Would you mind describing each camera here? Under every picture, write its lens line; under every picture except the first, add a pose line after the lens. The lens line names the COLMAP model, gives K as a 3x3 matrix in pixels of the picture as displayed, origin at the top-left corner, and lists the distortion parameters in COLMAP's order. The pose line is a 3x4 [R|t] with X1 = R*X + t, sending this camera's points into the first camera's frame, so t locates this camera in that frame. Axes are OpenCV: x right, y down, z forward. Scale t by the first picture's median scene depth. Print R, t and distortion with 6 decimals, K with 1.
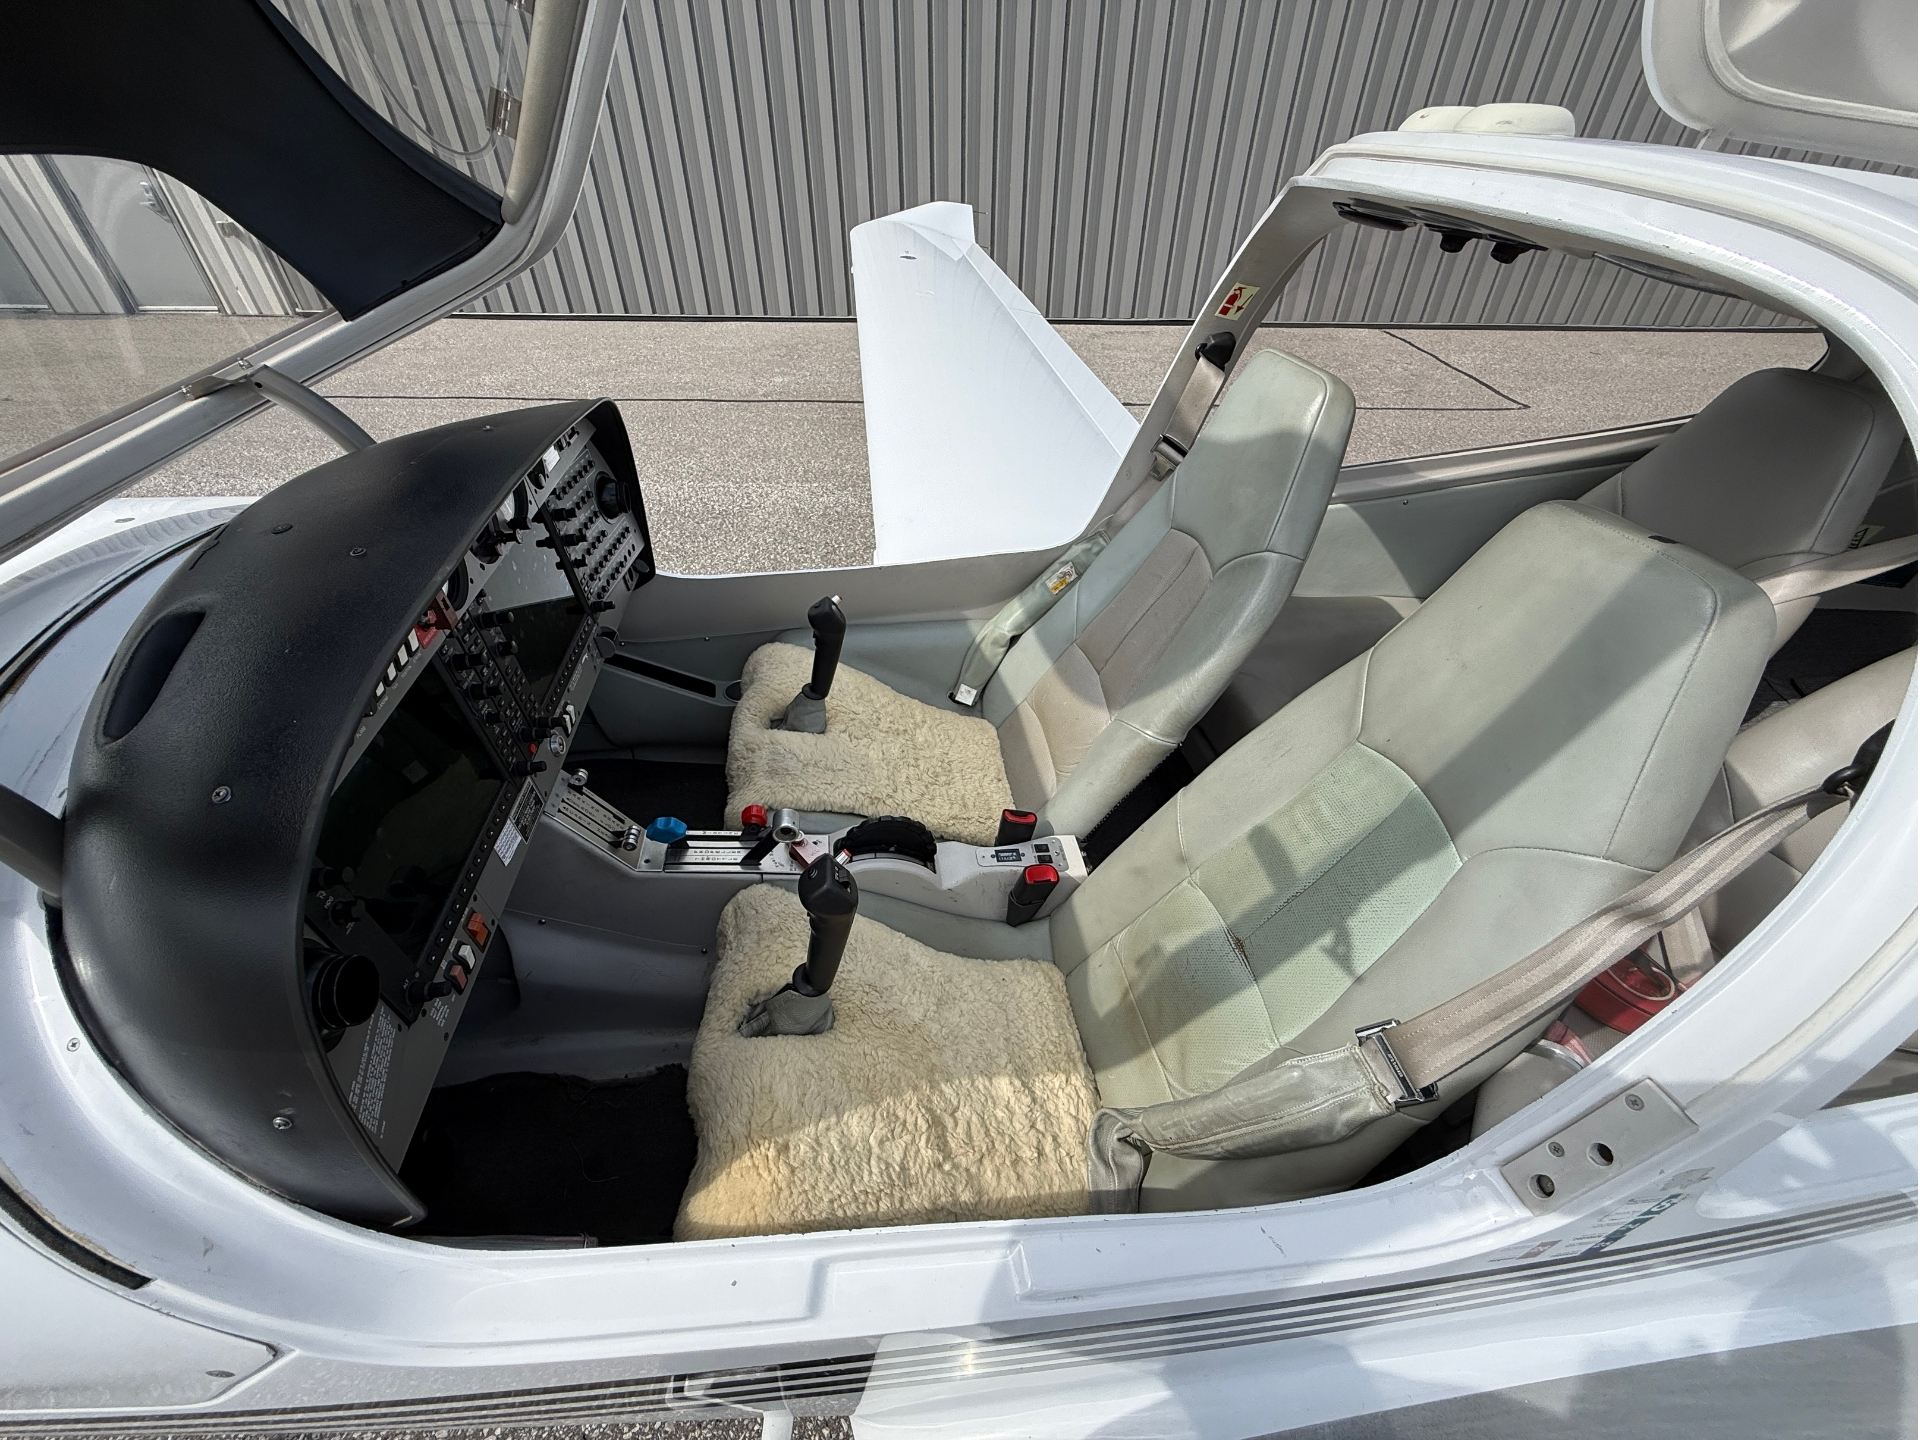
lens RADIAL K [[771.5, 0, 952.0], [0, 771.5, 724.4], [0, 0, 1]] dist [-0.001758, 0.000548]
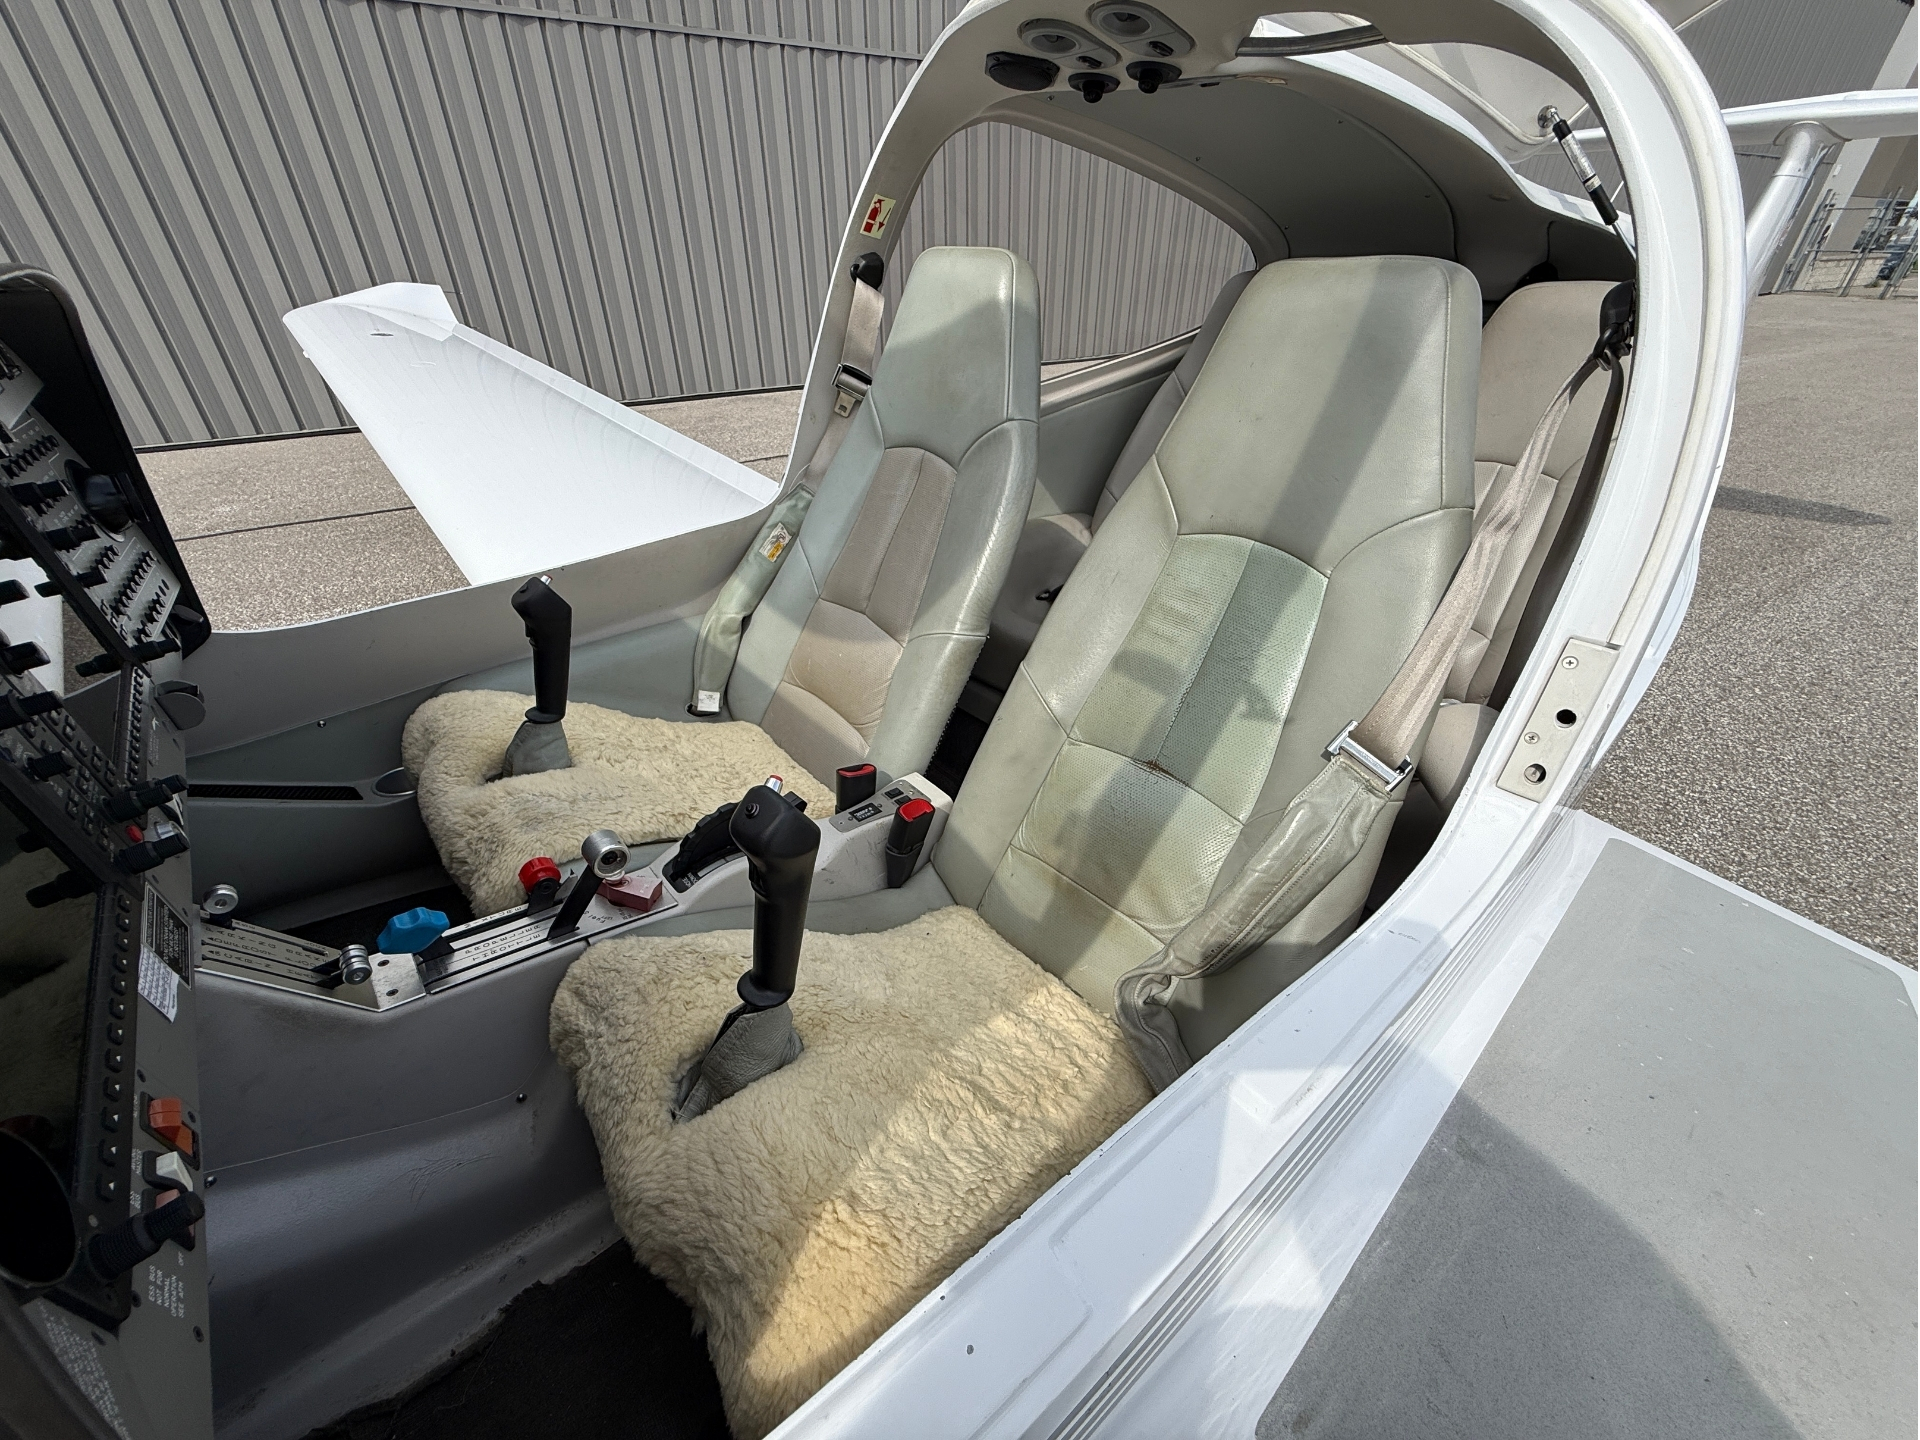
lens RADIAL K [[771.5, 0, 965.7], [0, 771.5, 714.4], [0, 0, 1]] dist [-0.001758, 0.000548]
pose [[0.830540, -0.299053, 0.469862, -0.237721], [0.347243, 0.937621, -0.017028, 0.140148], [-0.435460, 0.177299, 0.882576, 0.199697]]
